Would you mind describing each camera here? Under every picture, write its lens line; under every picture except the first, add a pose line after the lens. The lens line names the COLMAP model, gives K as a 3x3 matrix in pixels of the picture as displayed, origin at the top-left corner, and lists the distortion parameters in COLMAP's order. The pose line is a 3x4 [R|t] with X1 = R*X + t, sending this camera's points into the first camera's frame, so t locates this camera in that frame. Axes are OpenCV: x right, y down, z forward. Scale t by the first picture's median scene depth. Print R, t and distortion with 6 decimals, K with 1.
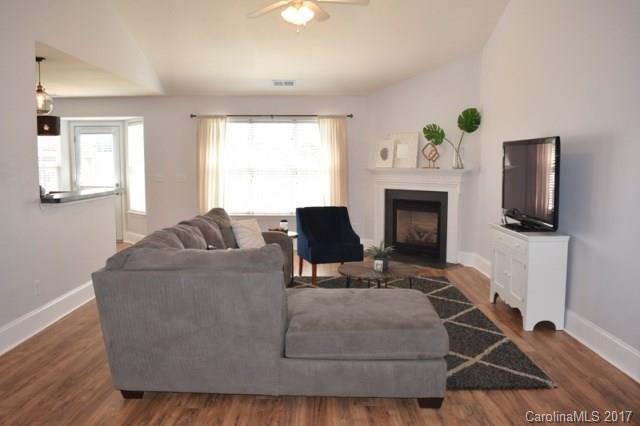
lens RADIAL K [[506.2, 0, 320.0], [0, 506.2, 213.0], [0, 0, 1]] dist [-0.077170, 0.007448]
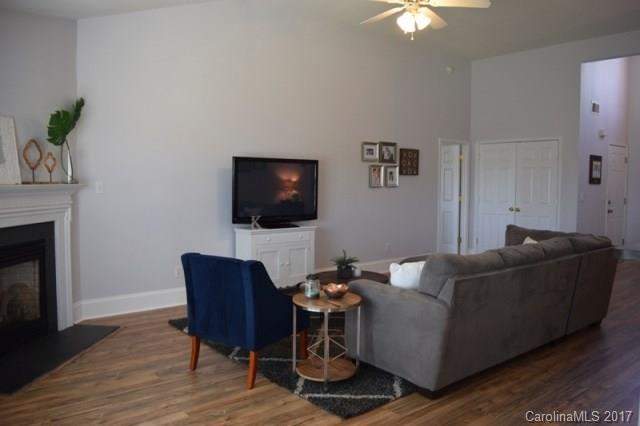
lens RADIAL K [[506.2, 0, 320.0], [0, 506.2, 213.0], [0, 0, 1]] dist [-0.077170, 0.007448]
pose [[-0.635541, -0.066351, 0.769211, -0.446420], [0.061733, 0.988743, 0.136292, -0.117481], [-0.769595, 0.134105, -0.624291, 1.145102]]
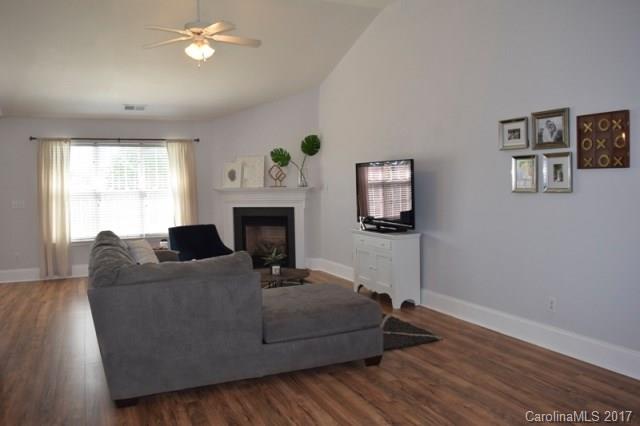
lens RADIAL K [[506.2, 0, 320.0], [0, 506.2, 213.0], [0, 0, 1]] dist [-0.077170, 0.007448]
pose [[0.901033, -0.045385, 0.431369, -0.193232], [0.063771, 0.997565, -0.028247, 0.007801], [-0.429036, 0.052960, 0.901733, -0.065662]]
